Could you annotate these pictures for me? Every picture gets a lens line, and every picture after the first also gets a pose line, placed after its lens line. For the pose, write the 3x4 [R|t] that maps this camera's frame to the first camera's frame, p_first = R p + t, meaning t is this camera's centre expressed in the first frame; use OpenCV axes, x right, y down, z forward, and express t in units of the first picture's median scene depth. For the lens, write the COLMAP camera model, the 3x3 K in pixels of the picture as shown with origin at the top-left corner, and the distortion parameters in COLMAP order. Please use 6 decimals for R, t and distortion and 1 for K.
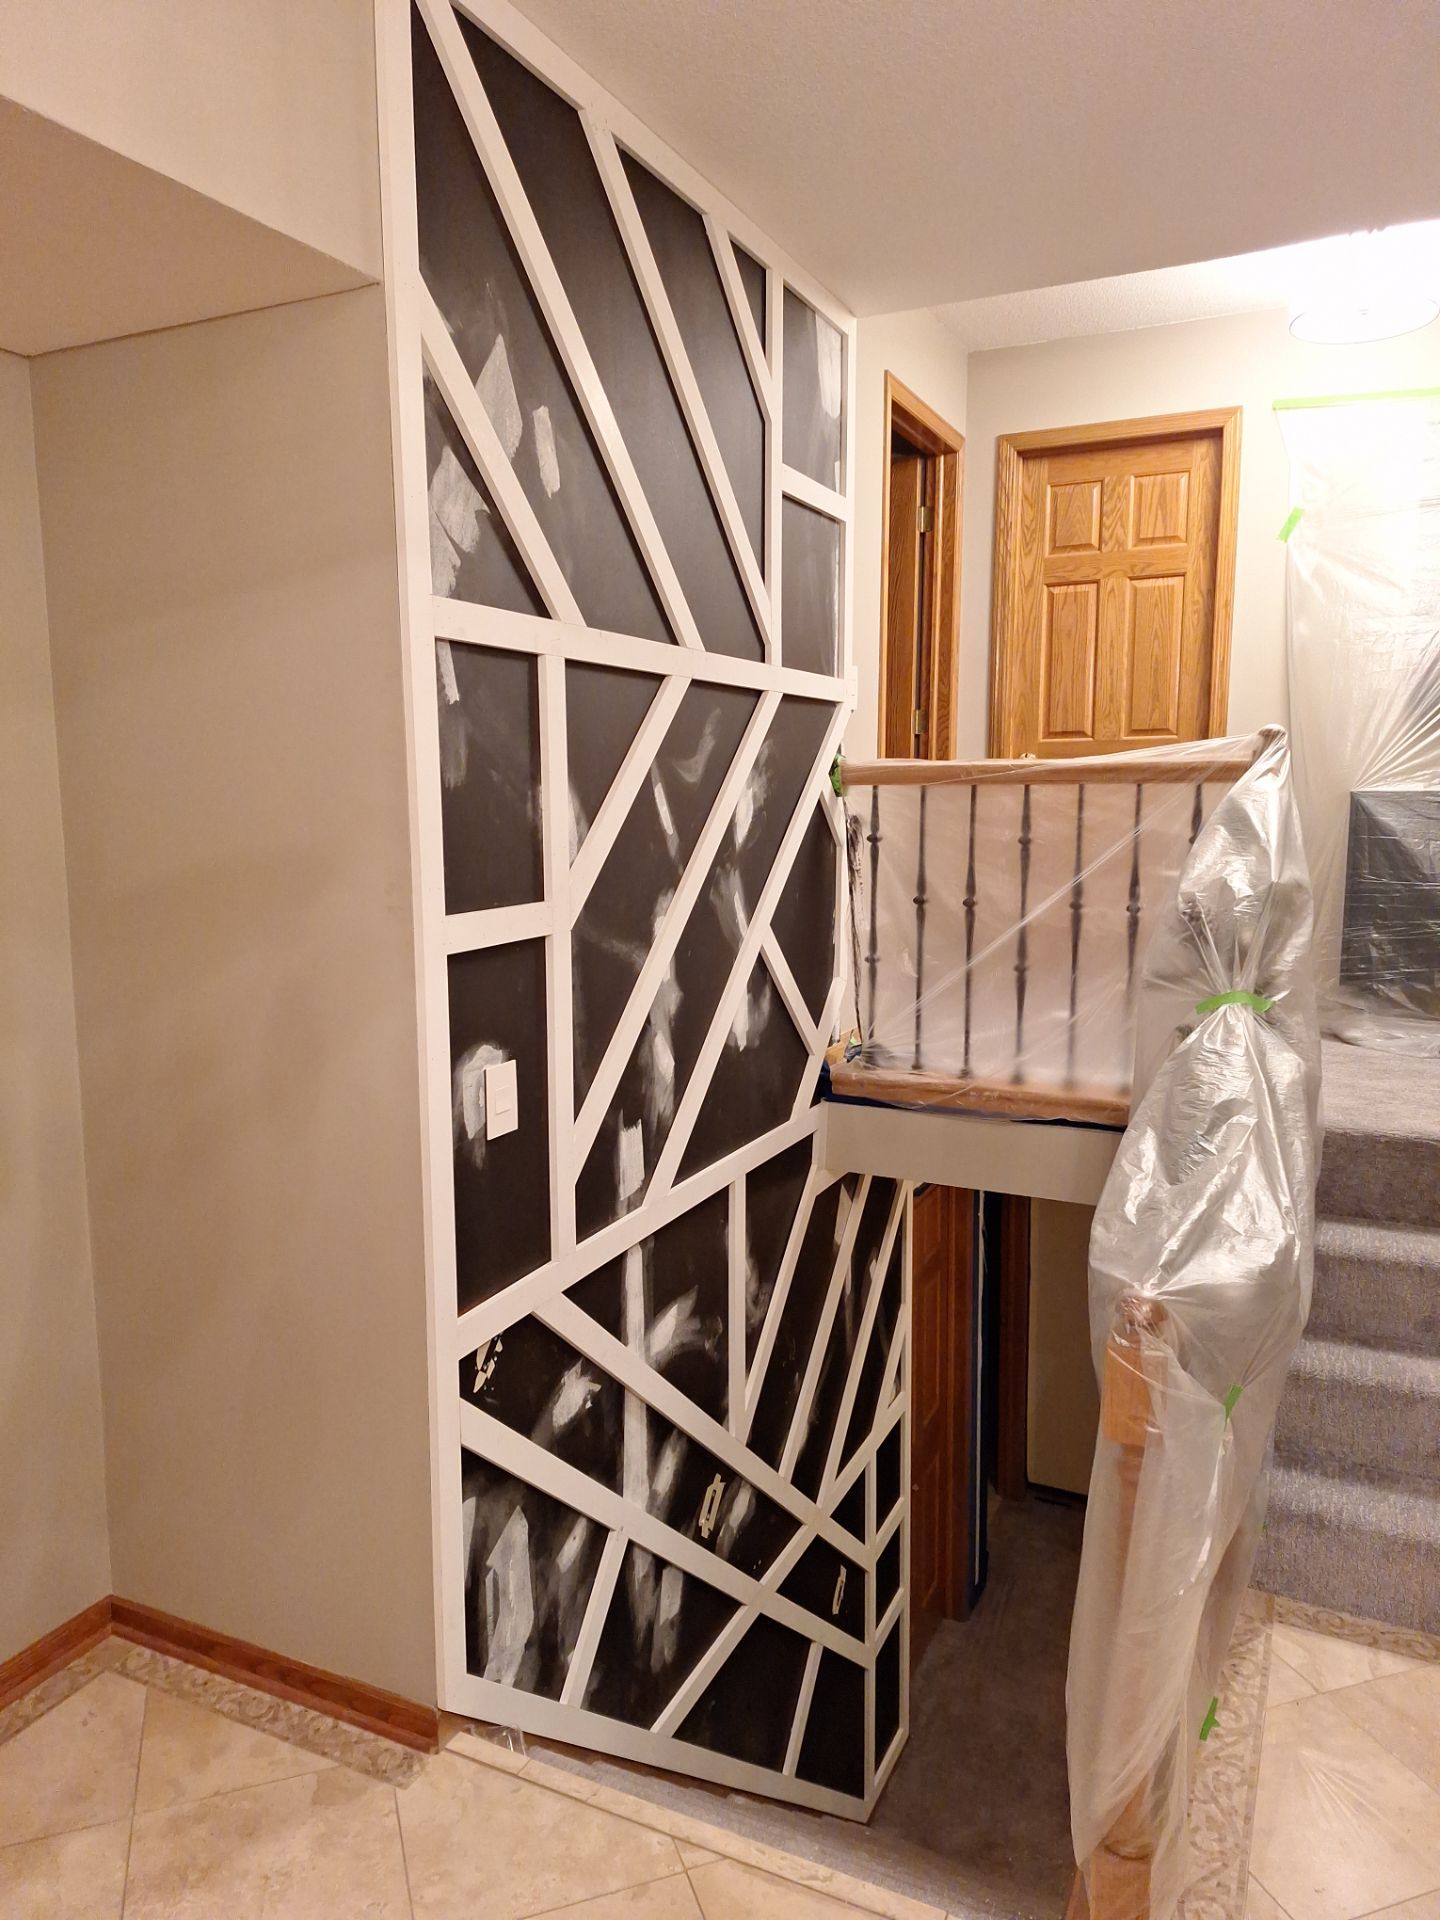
lens RADIAL K [[1318.5, 0, 714.2], [0, 1318.5, 966.4], [0, 0, 1]] dist [0.064754, -0.062957]
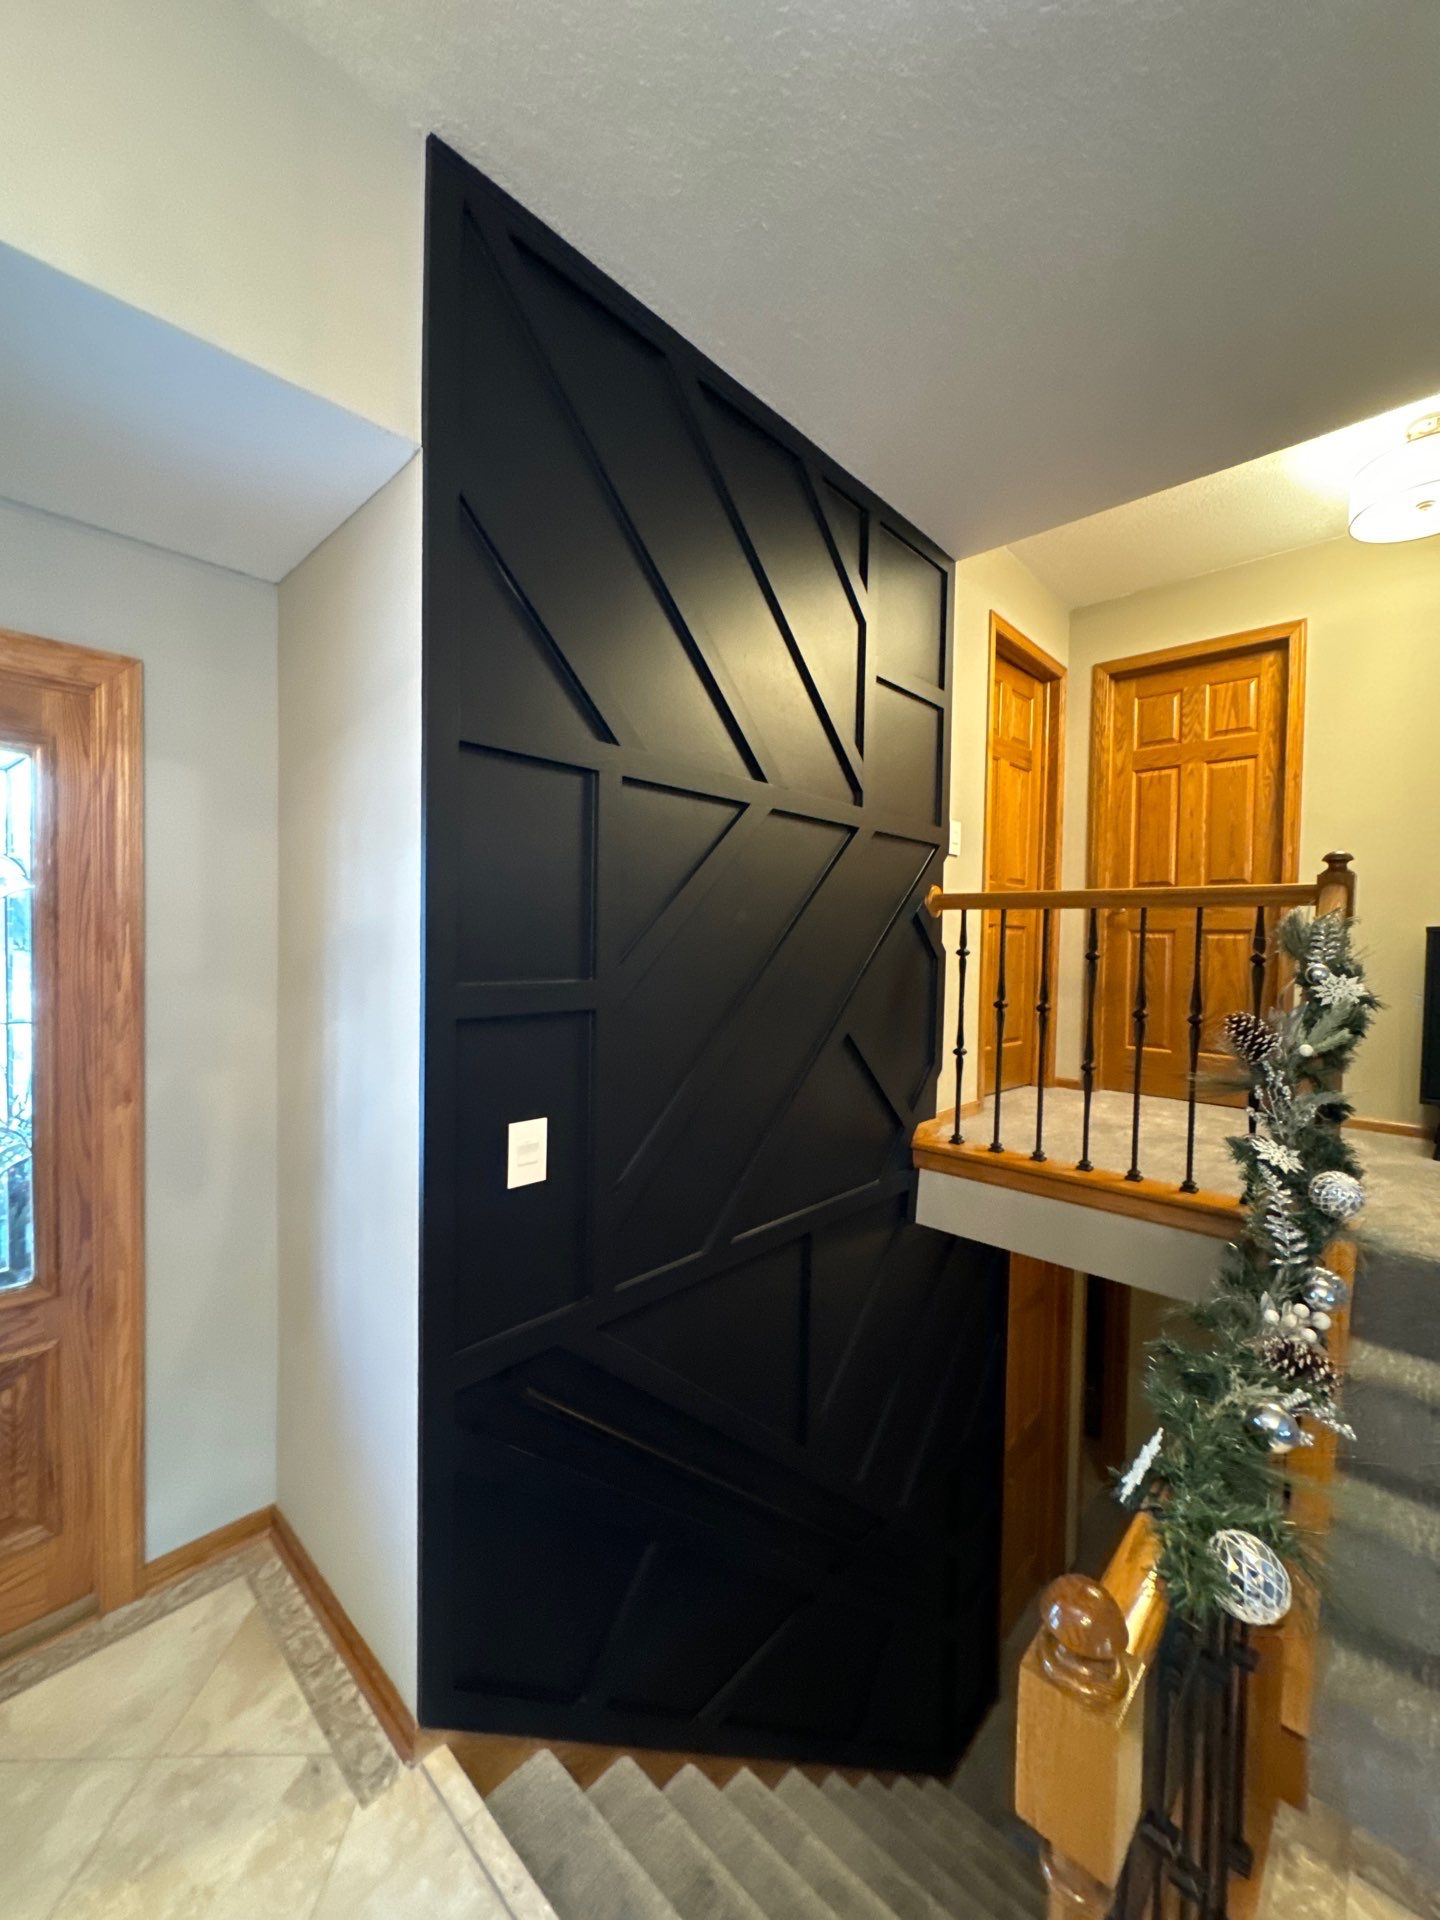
lens RADIAL K [[761.2, 0, 717.0], [0, 761.2, 958.0], [0, 0, 1]] dist [-0.001213, 0.000124]
pose [[0.954083, 0.029643, -0.298071, 0.134182], [-0.063276, 0.992581, -0.103826, -0.004616], [0.292781, 0.117919, 0.948881, 0.301921]]
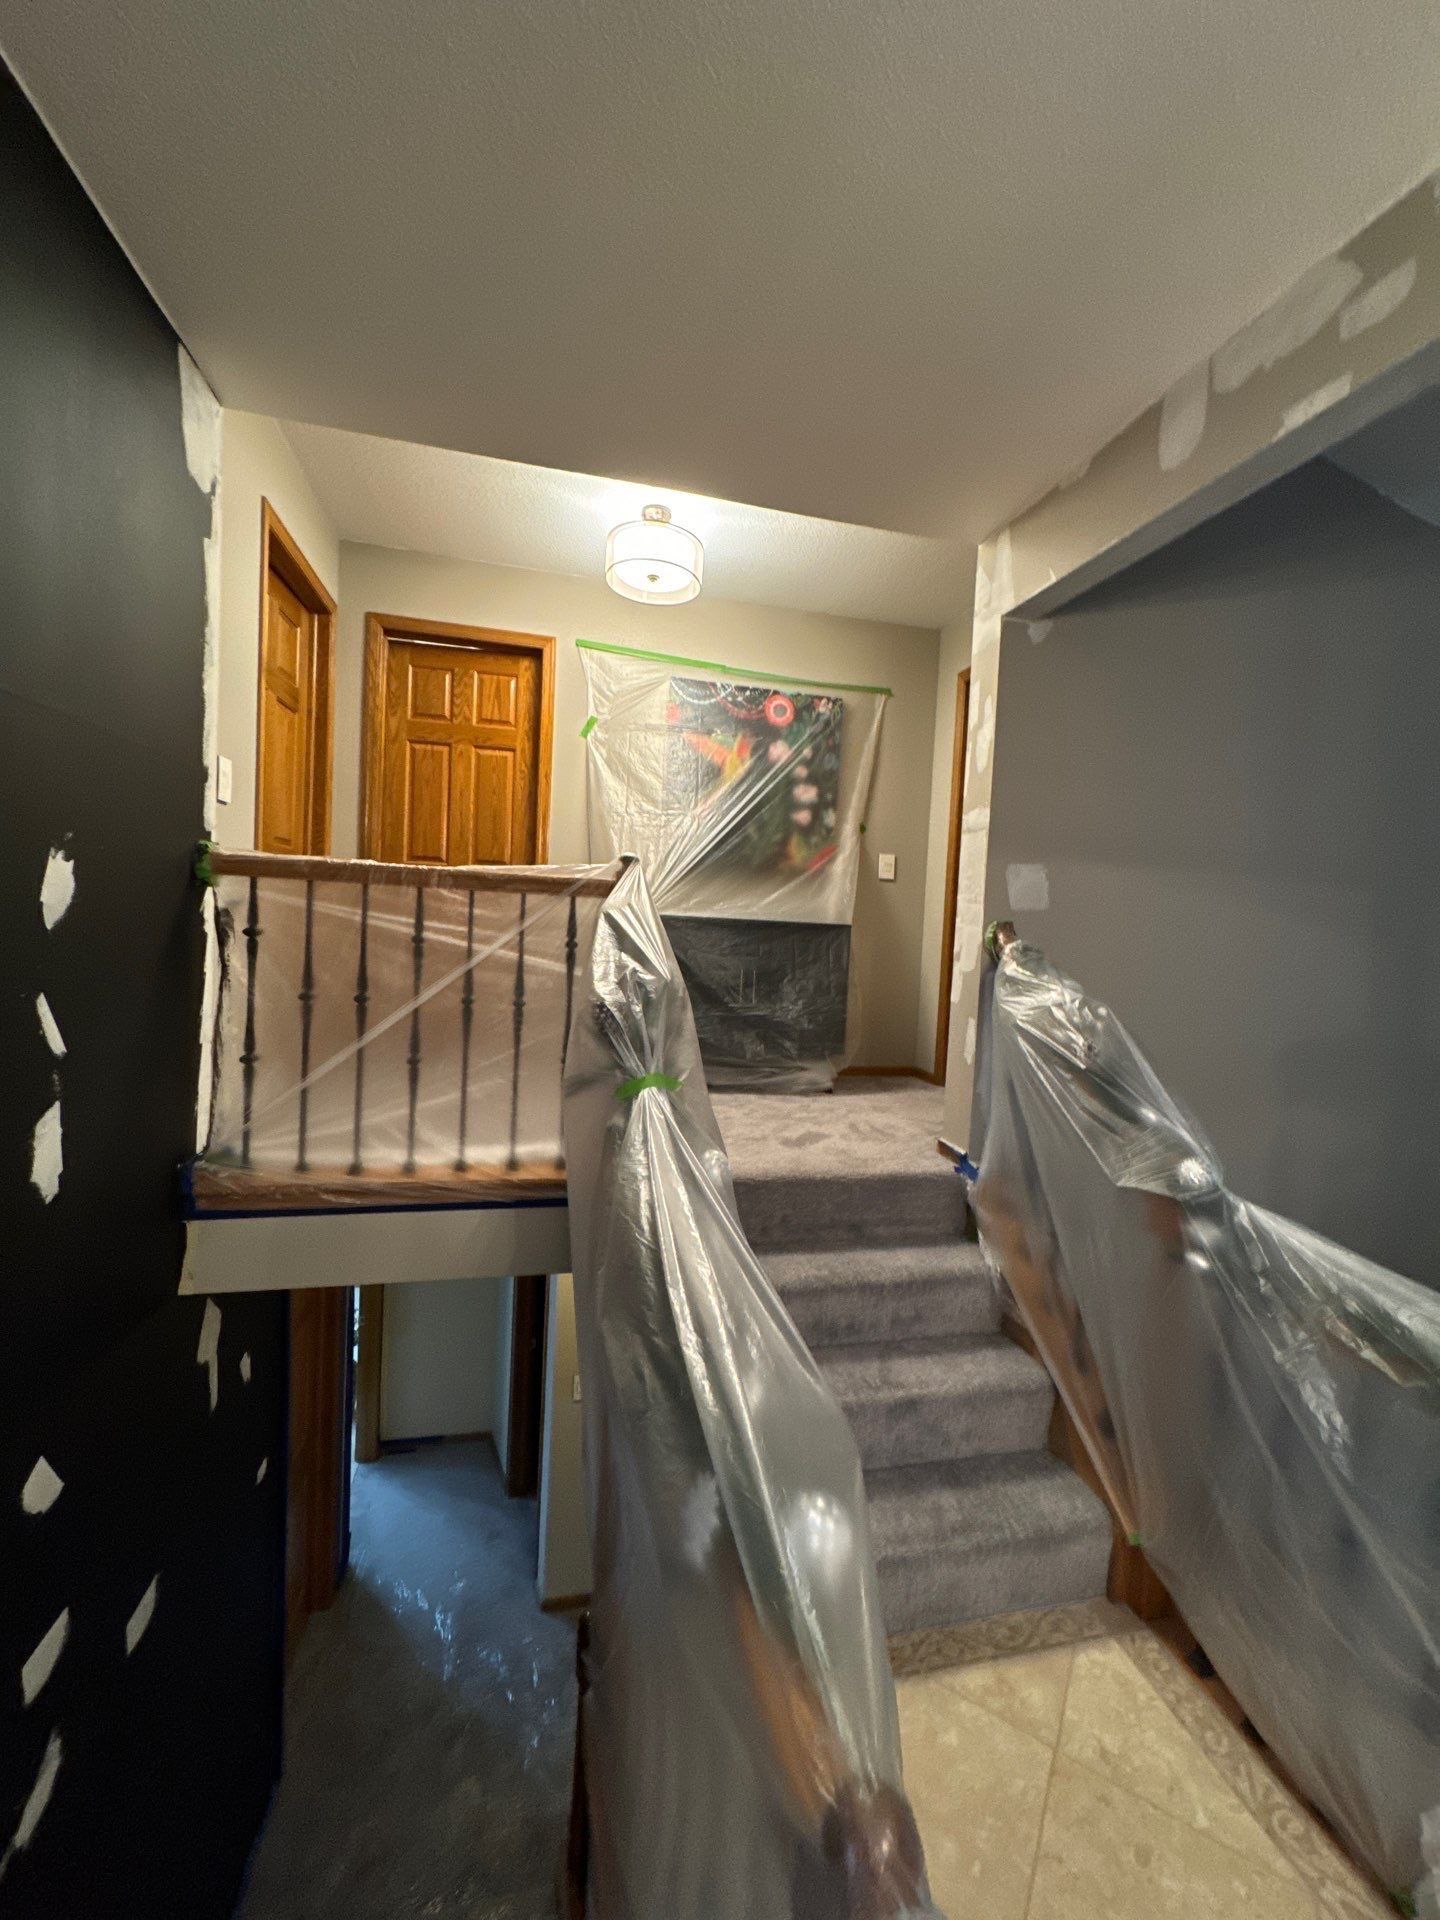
lens RADIAL K [[761.2, 0, 719.7], [0, 761.2, 962.3], [0, 0, 1]] dist [-0.001213, 0.000124]
pose [[0.777406, 0.013537, 0.628854, 0.044967], [0.034154, 0.997385, -0.063693, -0.033217], [-0.628072, 0.070993, 0.774910, 0.418473]]
